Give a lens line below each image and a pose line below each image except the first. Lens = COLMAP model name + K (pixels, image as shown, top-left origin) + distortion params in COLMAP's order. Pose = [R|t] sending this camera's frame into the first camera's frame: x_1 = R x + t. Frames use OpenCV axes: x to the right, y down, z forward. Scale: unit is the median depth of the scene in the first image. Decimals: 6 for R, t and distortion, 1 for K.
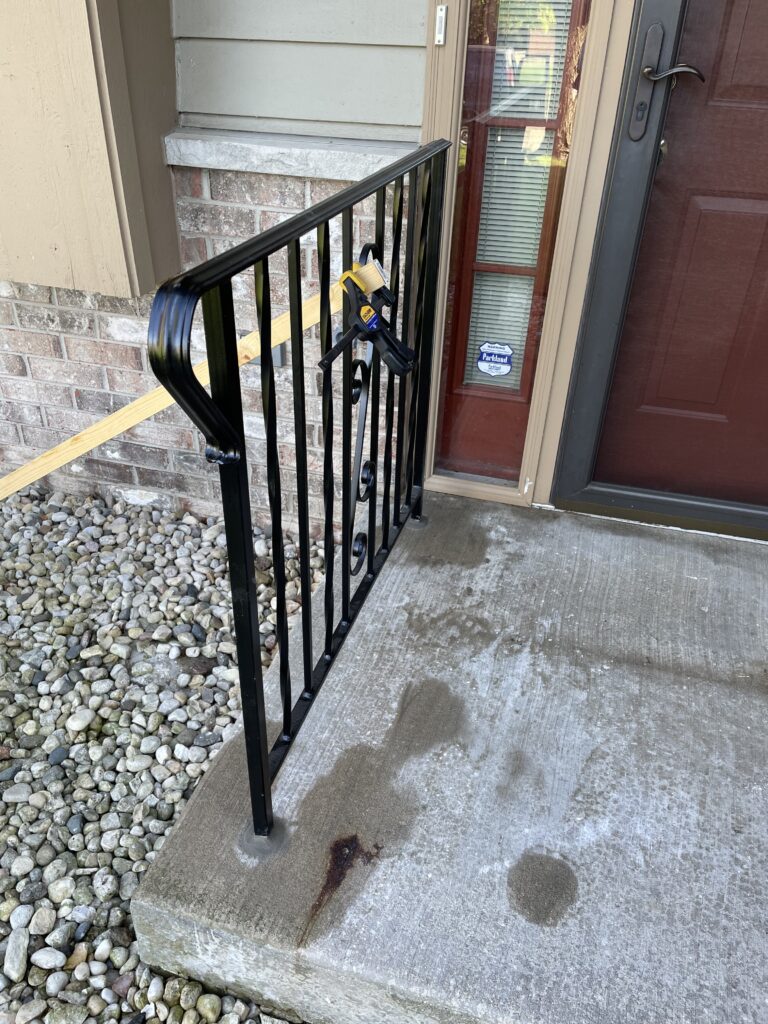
lens RADIAL K [[776.0, 0, 370.2], [0, 776.0, 515.5], [0, 0, 1]] dist [0.115954, -0.143849]
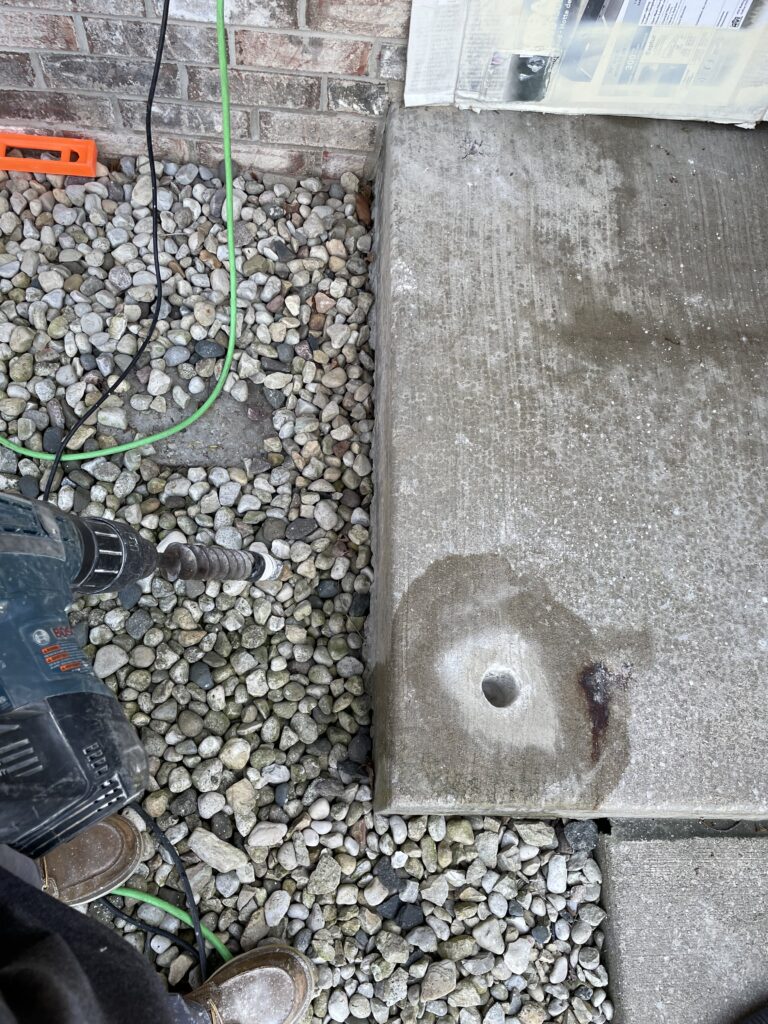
lens RADIAL K [[776.0, 0, 370.2], [0, 776.0, 515.5], [0, 0, 1]] dist [0.115954, -0.143849]
pose [[0.952138, -0.241530, 0.187339, -0.221322], [0.083784, 0.795634, 0.599955, -0.150739], [-0.293960, -0.555544, 0.777790, 0.283688]]
